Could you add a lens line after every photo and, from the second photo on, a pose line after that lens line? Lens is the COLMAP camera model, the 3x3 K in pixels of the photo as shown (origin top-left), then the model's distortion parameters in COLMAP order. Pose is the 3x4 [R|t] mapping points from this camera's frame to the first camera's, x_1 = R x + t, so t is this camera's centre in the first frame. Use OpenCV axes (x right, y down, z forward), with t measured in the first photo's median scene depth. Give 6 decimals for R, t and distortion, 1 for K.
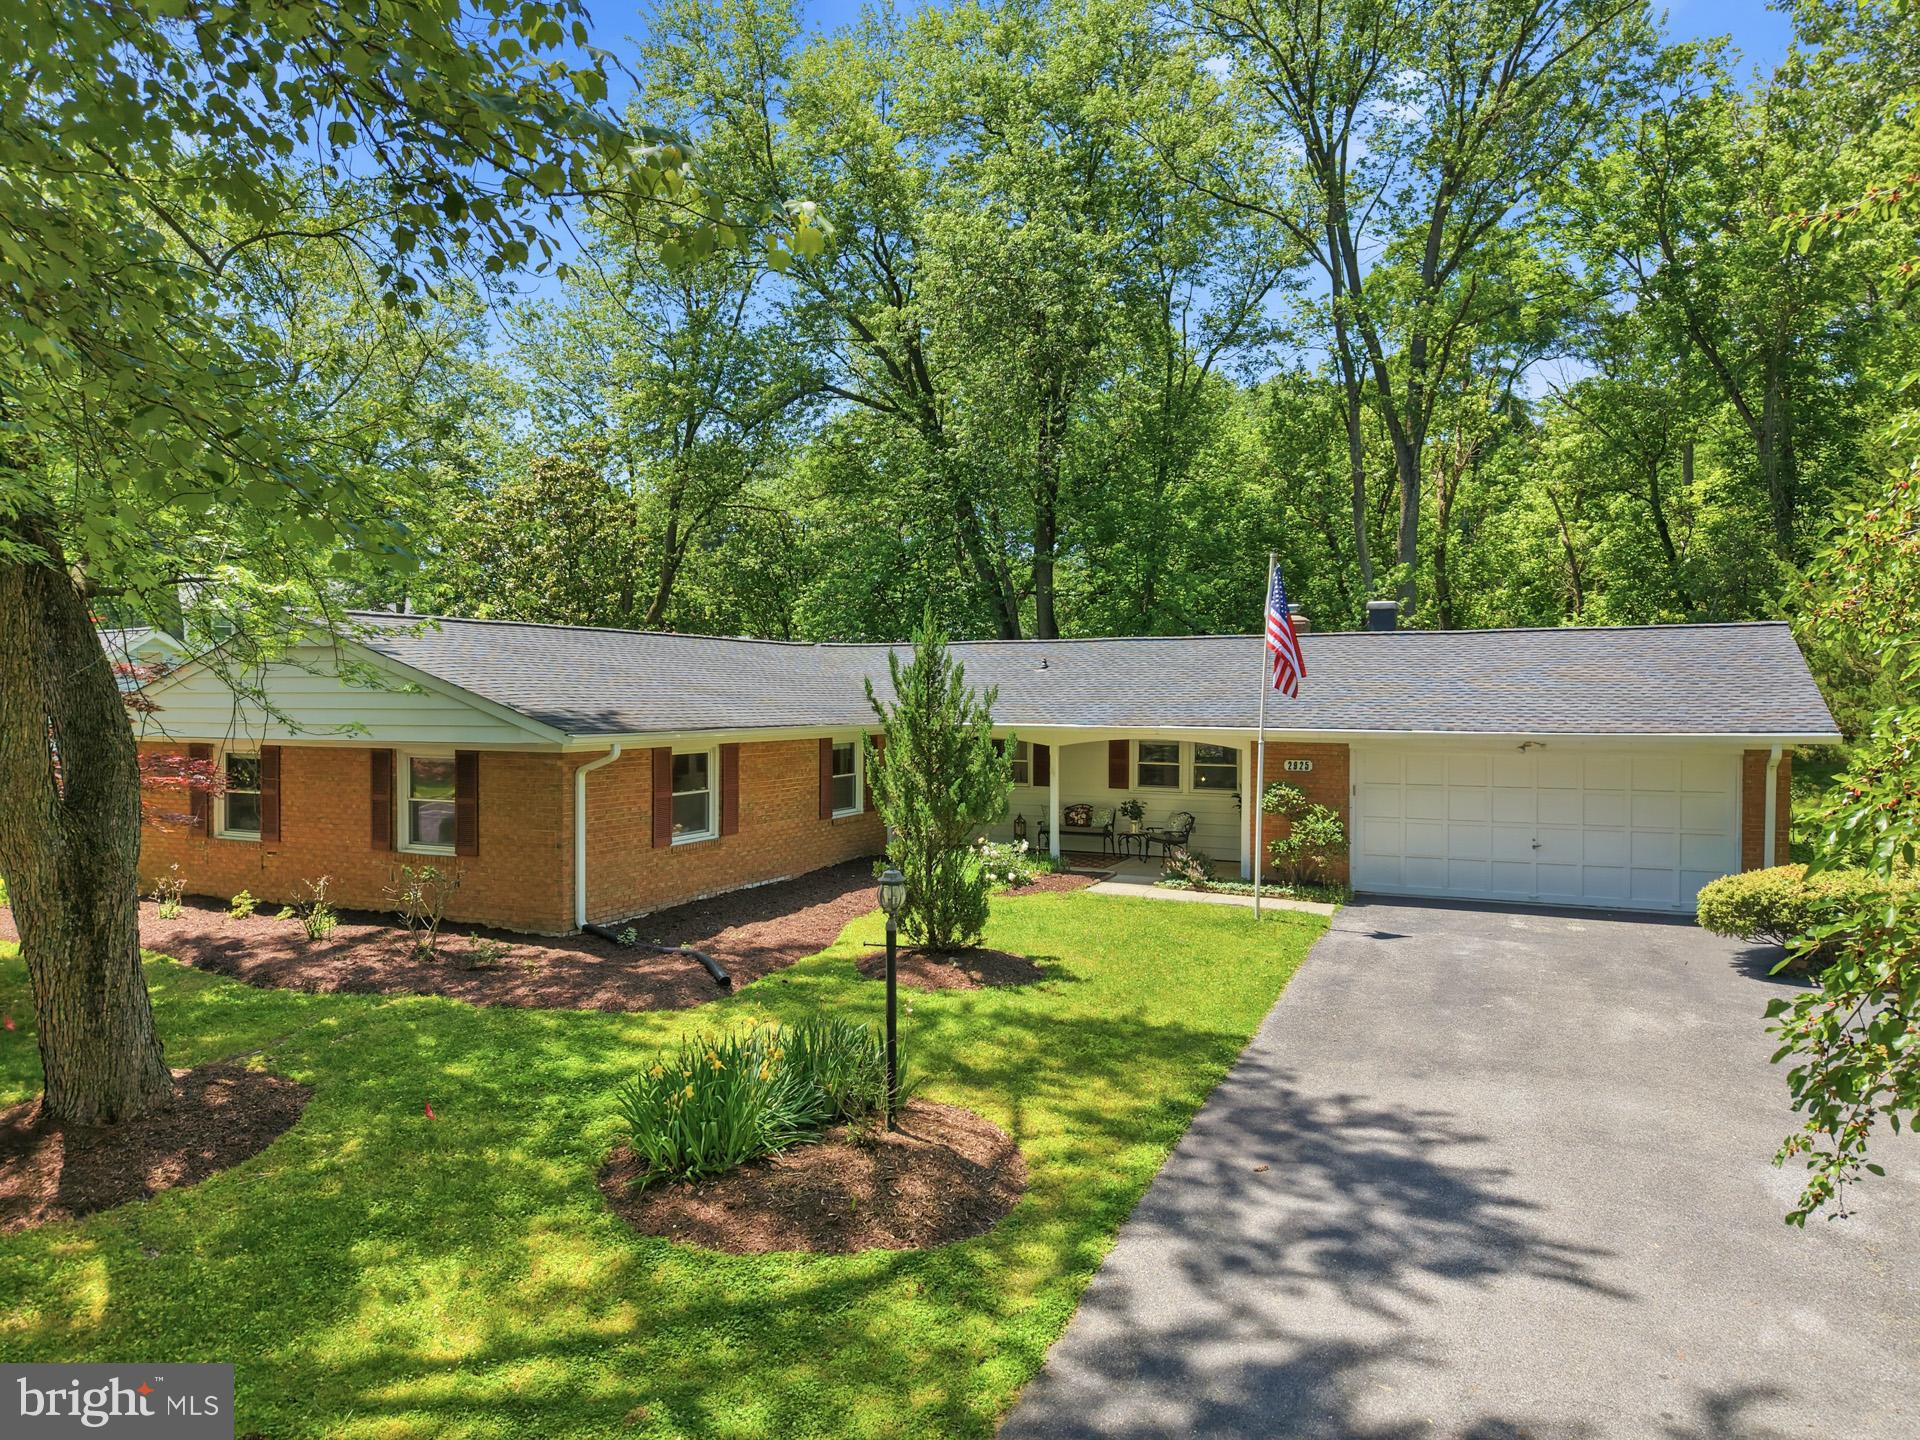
lens RADIAL K [[1395.2, 0, 960.0], [0, 1395.2, 720.0], [0, 0, 1]] dist [0.043850, -0.000841]
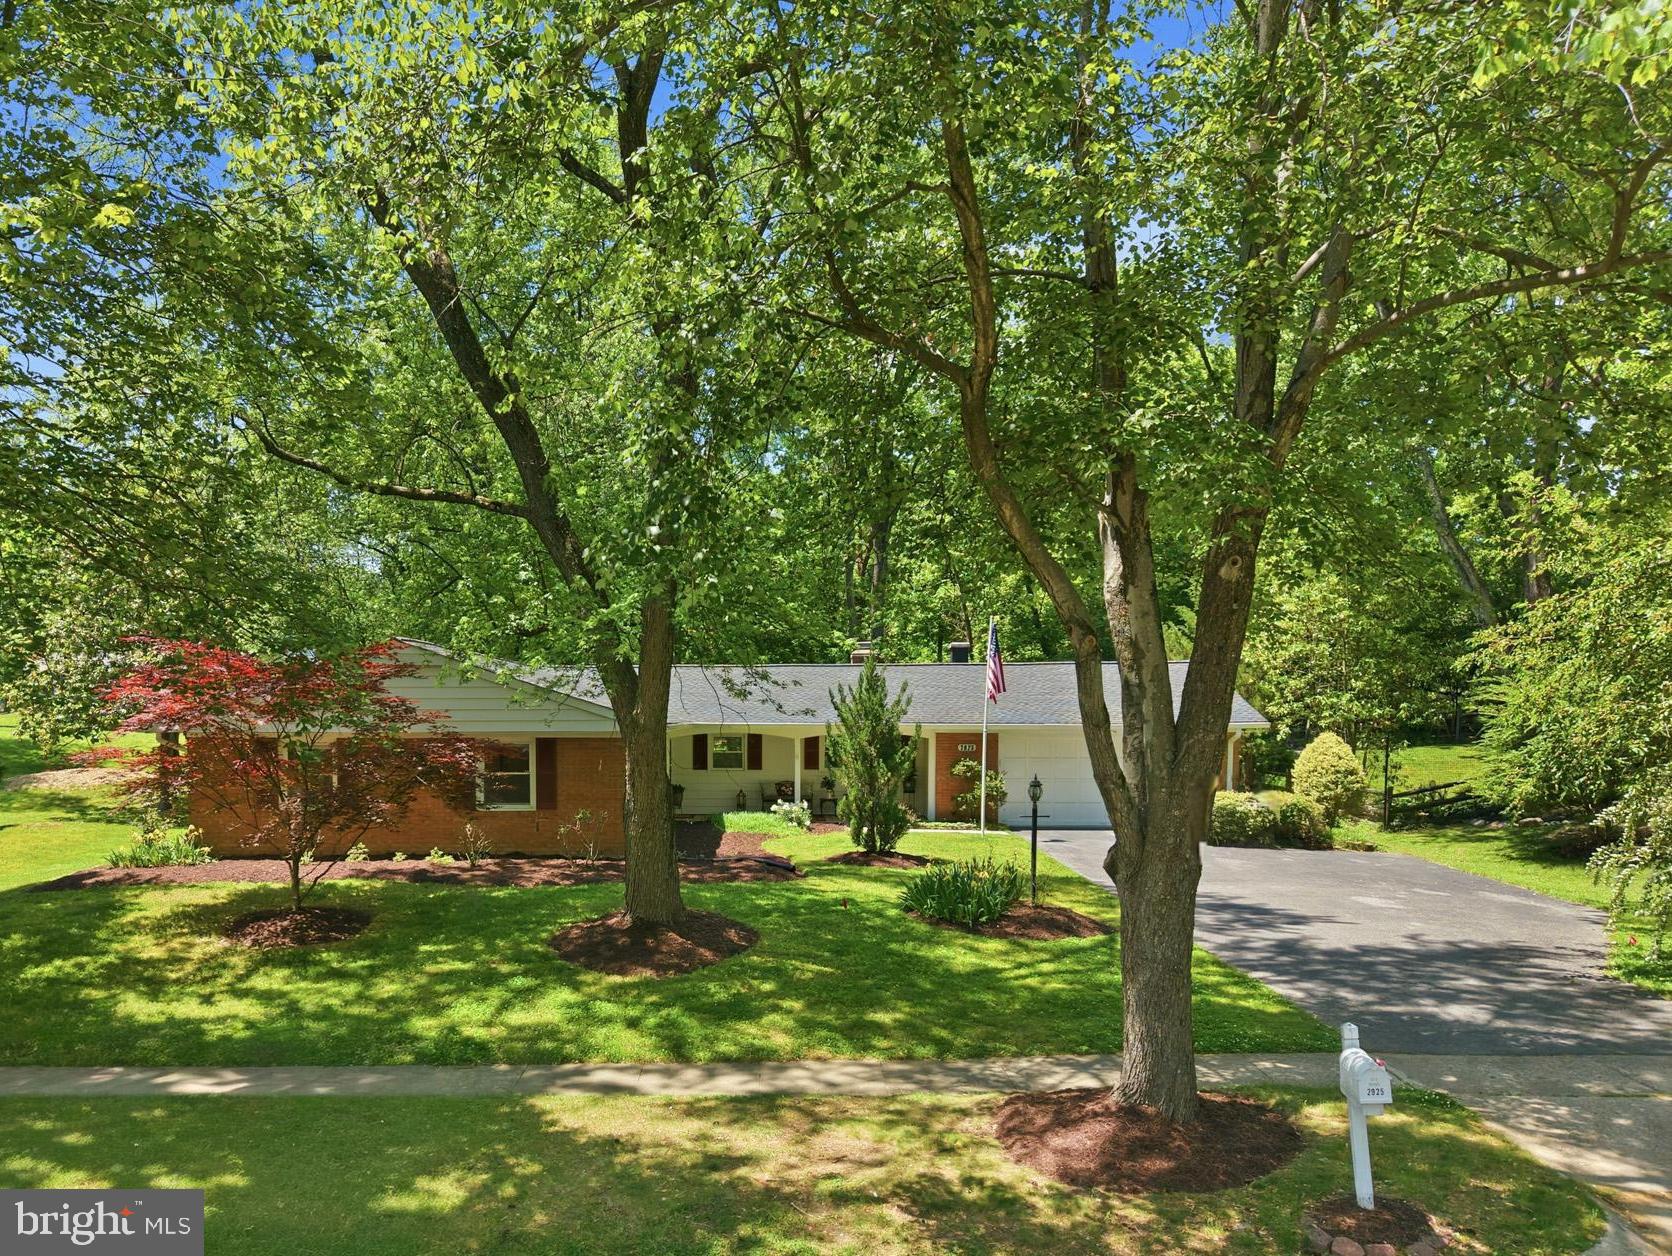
lens RADIAL K [[1262.9, 0, 836.0], [0, 1262.9, 628.0], [0, 0, 1]] dist [0.029618, -0.003329]
pose [[0.921310, 0.030992, 0.387591, -0.620741], [-0.001288, 0.997056, -0.076665, 0.006015], [-0.388826, 0.070133, 0.918638, -0.408422]]
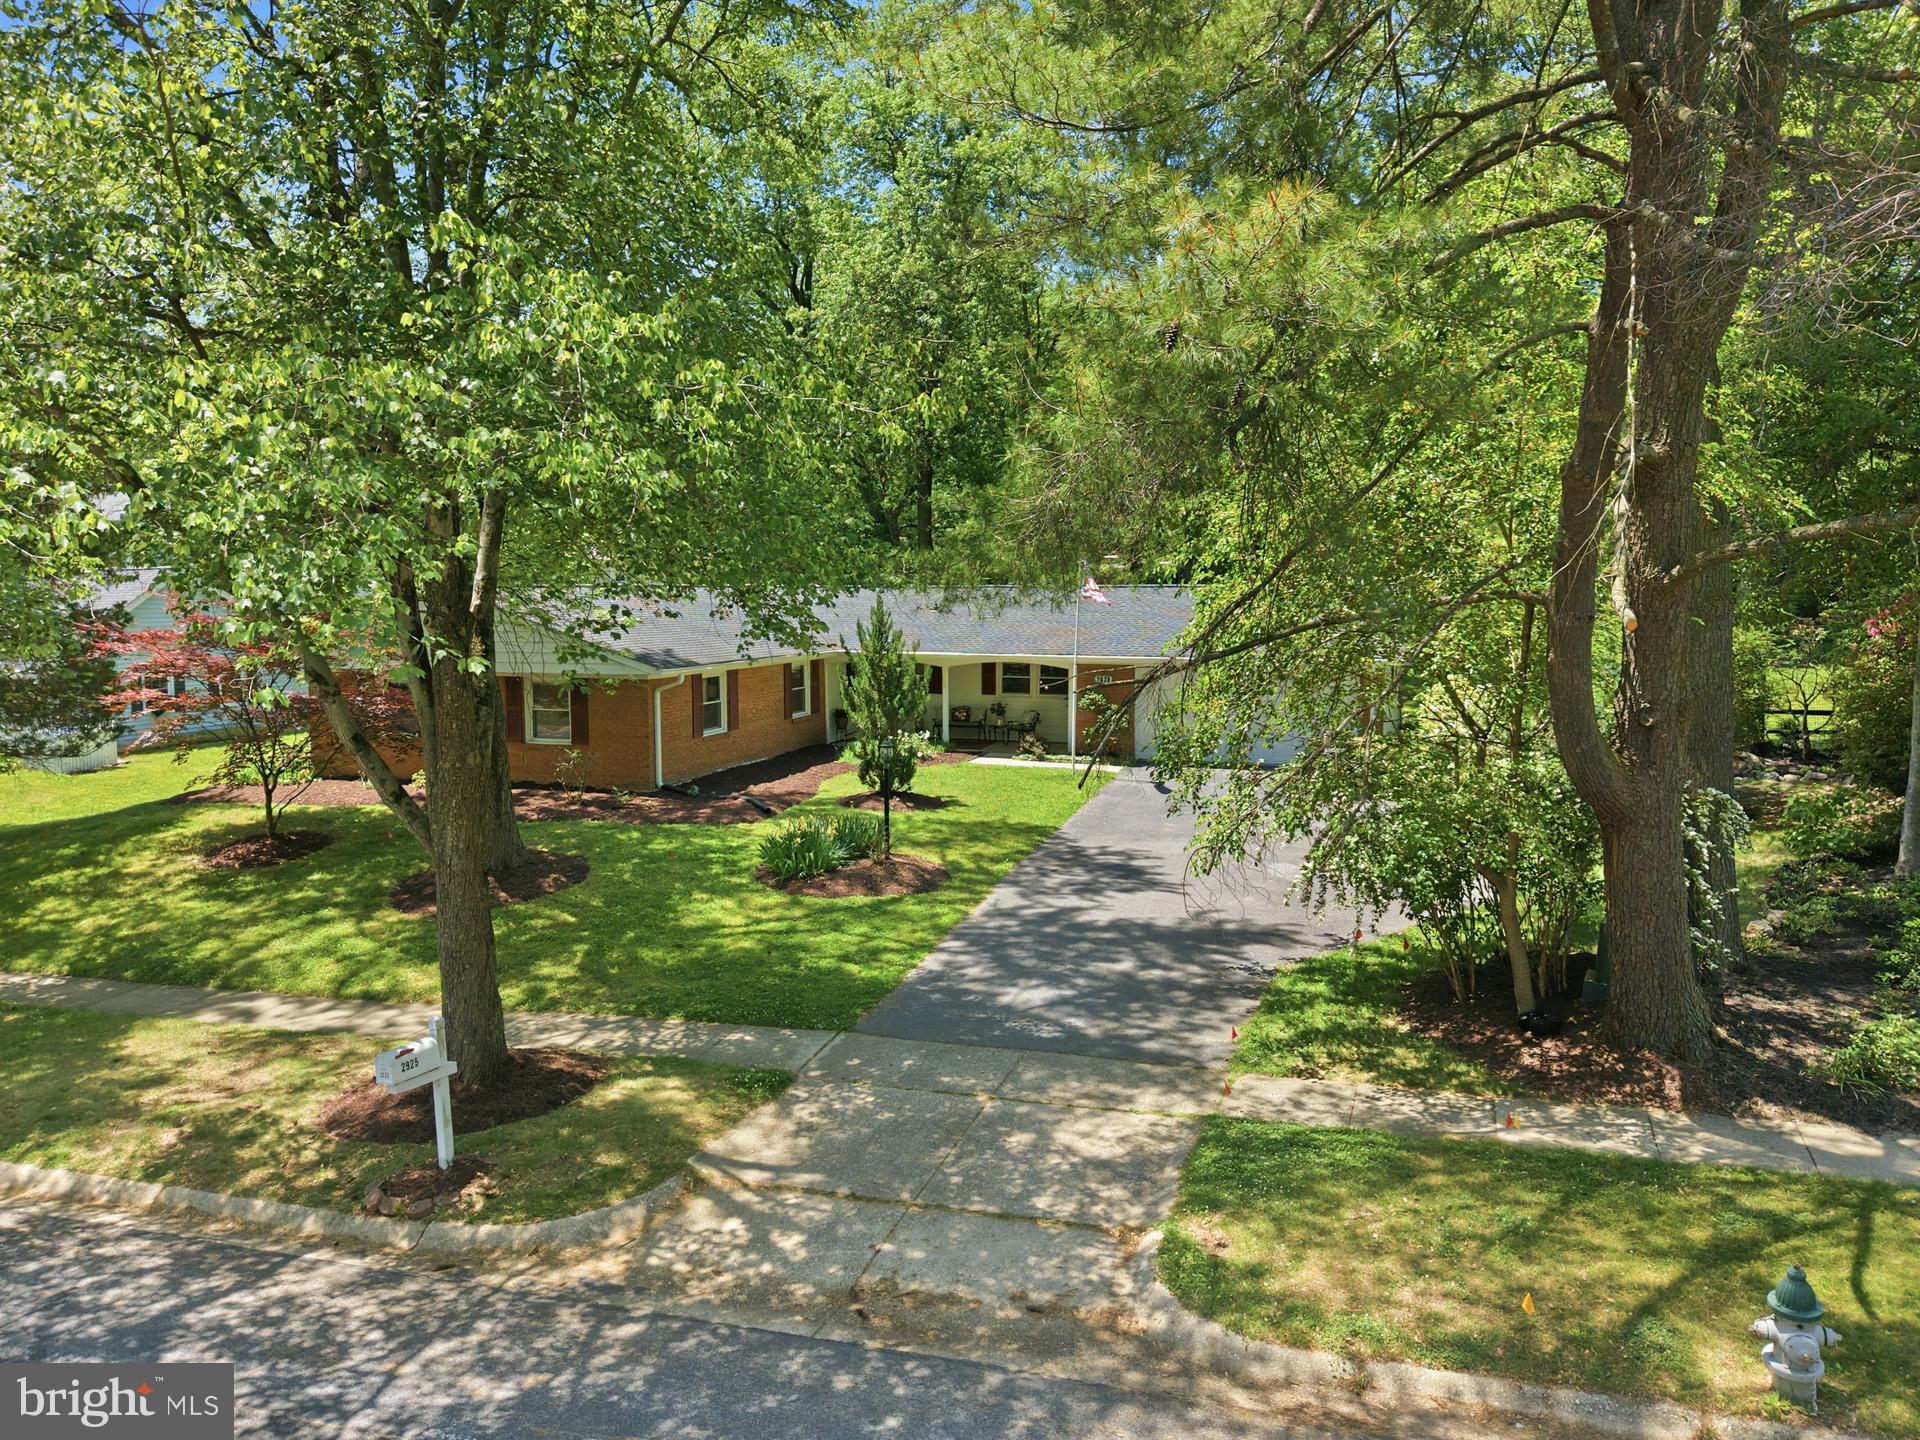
lens RADIAL K [[1395.2, 0, 960.0], [0, 1395.2, 720.0], [0, 0, 1]] dist [0.043850, -0.000841]
pose [[0.995388, -0.015472, 0.094672, -0.076821], [0.008654, 0.997367, 0.072008, -0.042537], [-0.095536, -0.070856, 0.992901, -0.627401]]
